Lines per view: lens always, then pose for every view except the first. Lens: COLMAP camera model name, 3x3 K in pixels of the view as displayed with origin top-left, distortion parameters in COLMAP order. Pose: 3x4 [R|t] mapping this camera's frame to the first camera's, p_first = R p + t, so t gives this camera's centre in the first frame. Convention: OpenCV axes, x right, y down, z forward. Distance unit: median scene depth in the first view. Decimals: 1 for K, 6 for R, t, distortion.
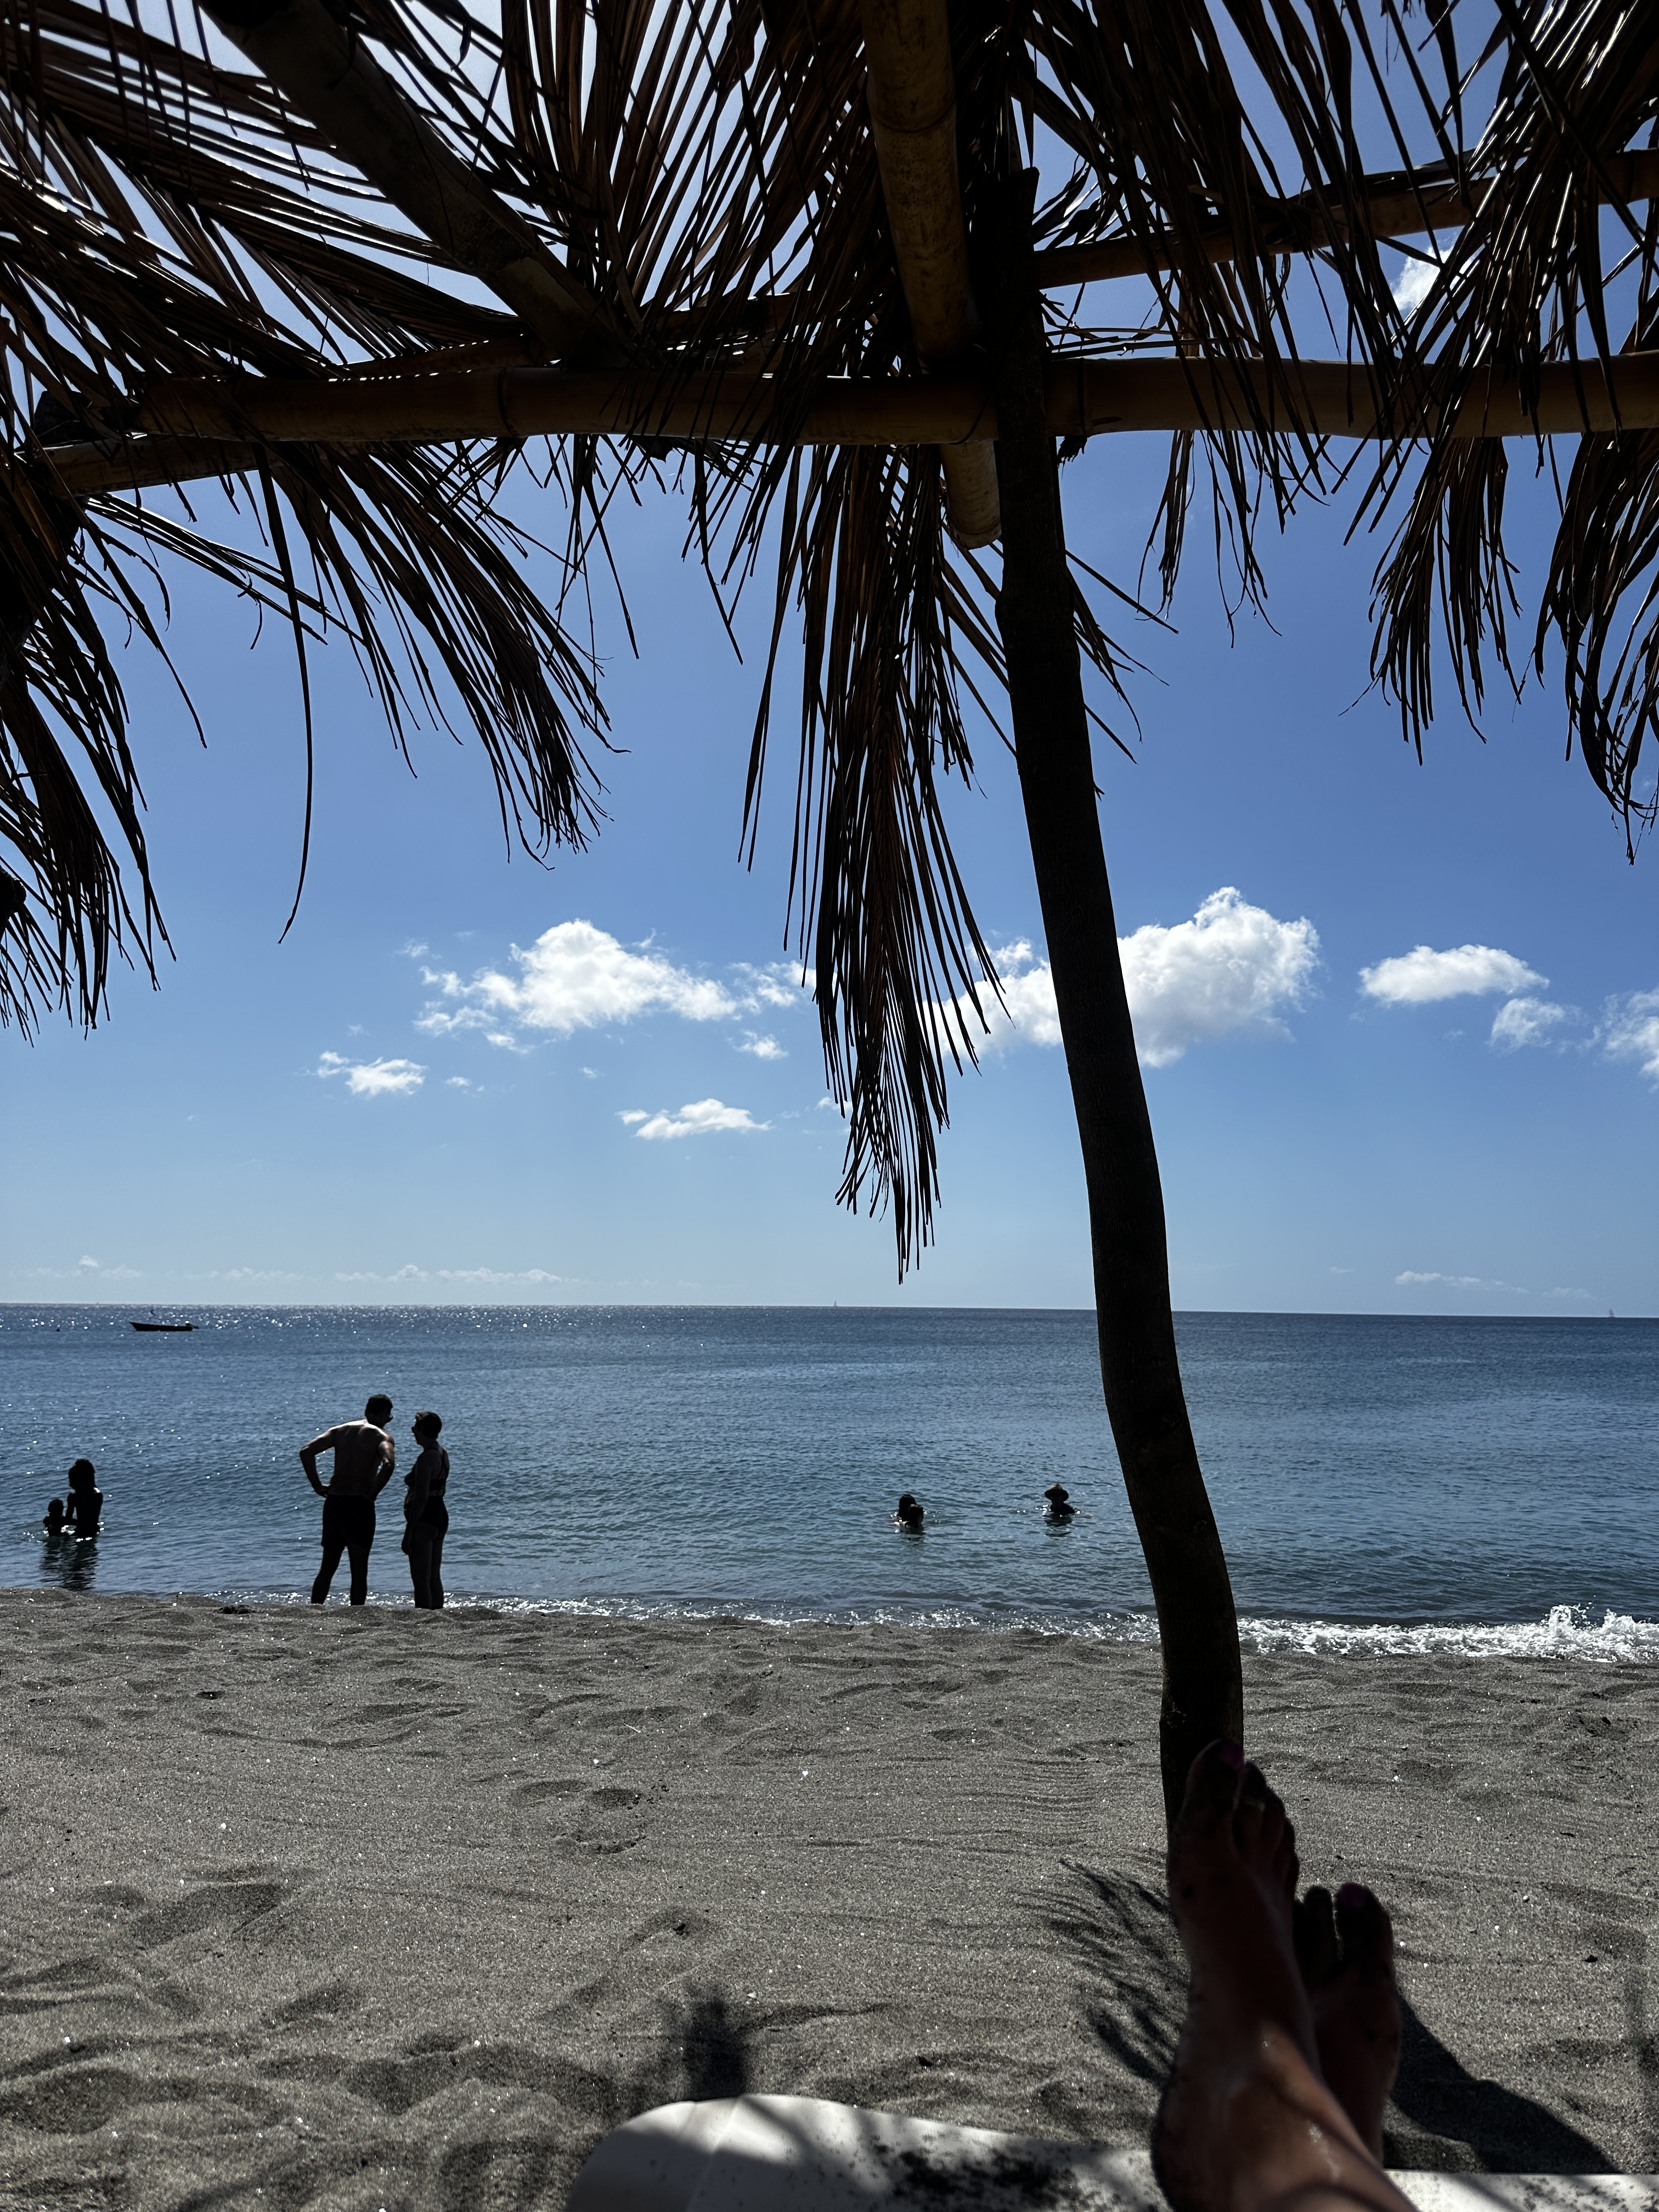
lens RADIAL K [[1534.7, 0, 829.5], [0, 1534.7, 1106.0], [0, 0, 1]] dist [-0.011847, -0.005351]
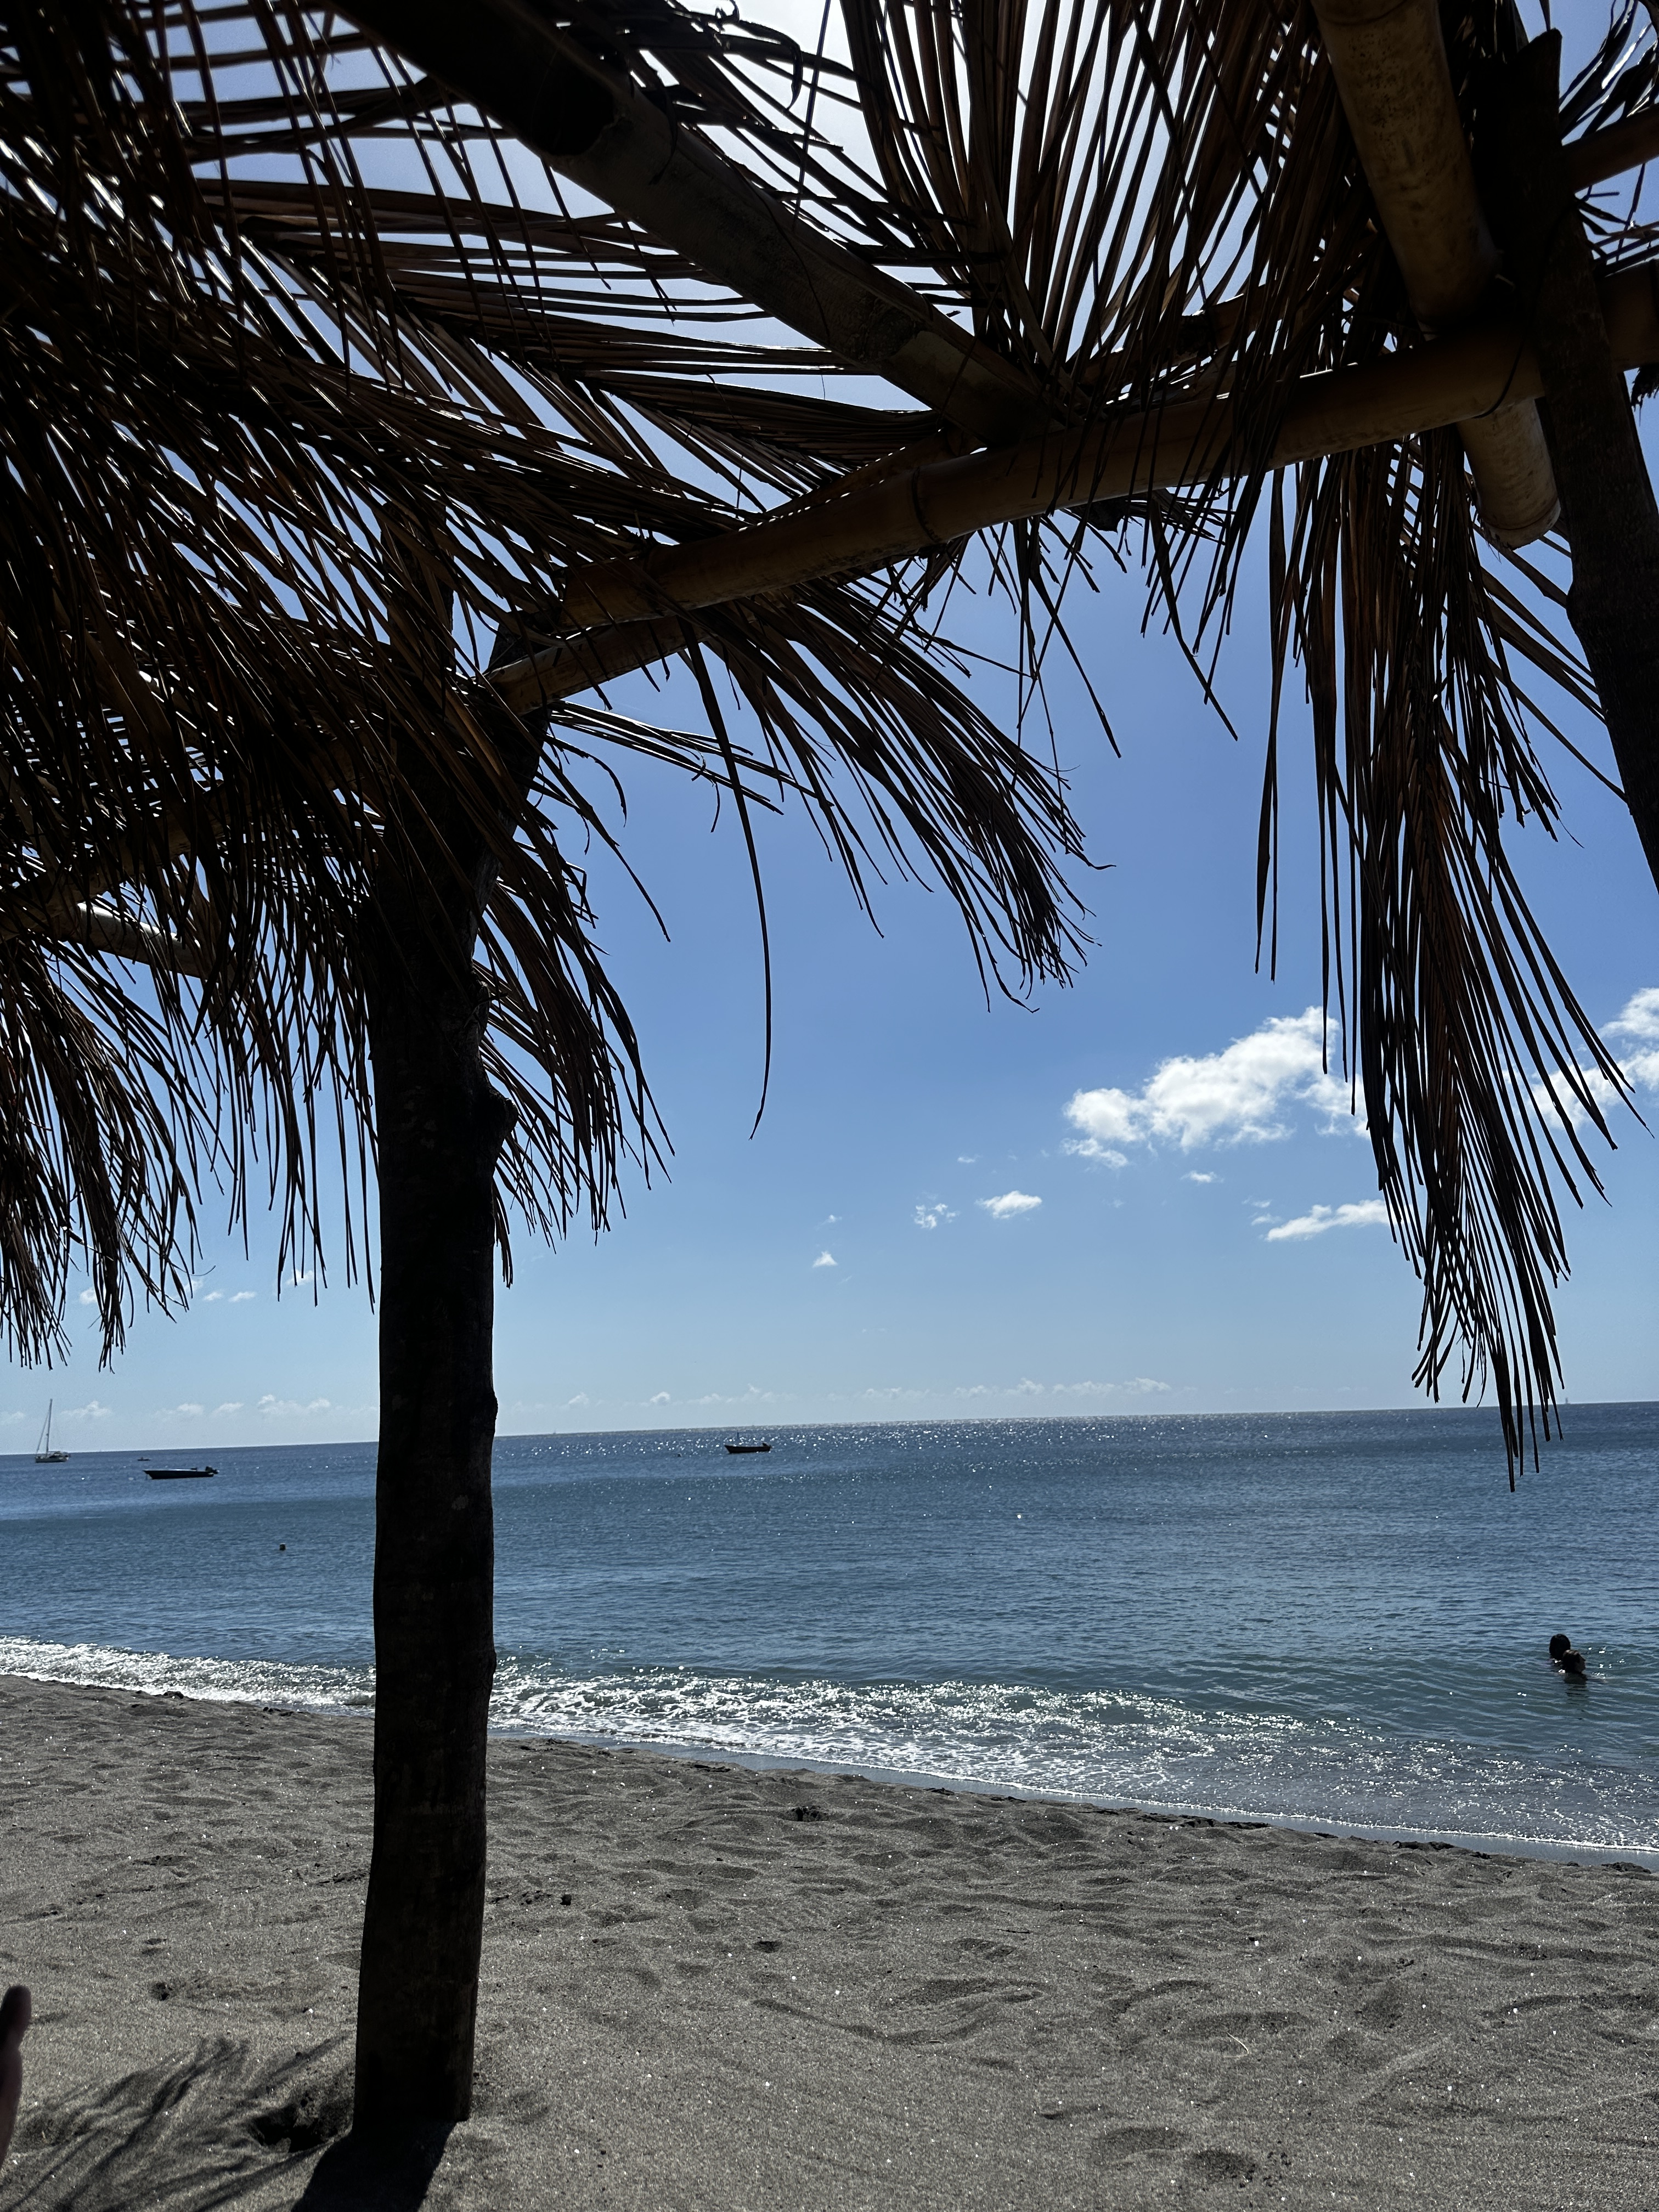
lens RADIAL K [[1541.3, 0, 826.5], [0, 1541.3, 1130.2], [0, 0, 1]] dist [0.028069, -0.029913]
pose [[0.932602, -0.107132, -0.344638, 0.003597], [0.087331, 0.993536, -0.072524, -0.039061], [0.350180, 0.037539, 0.935930, 0.141805]]
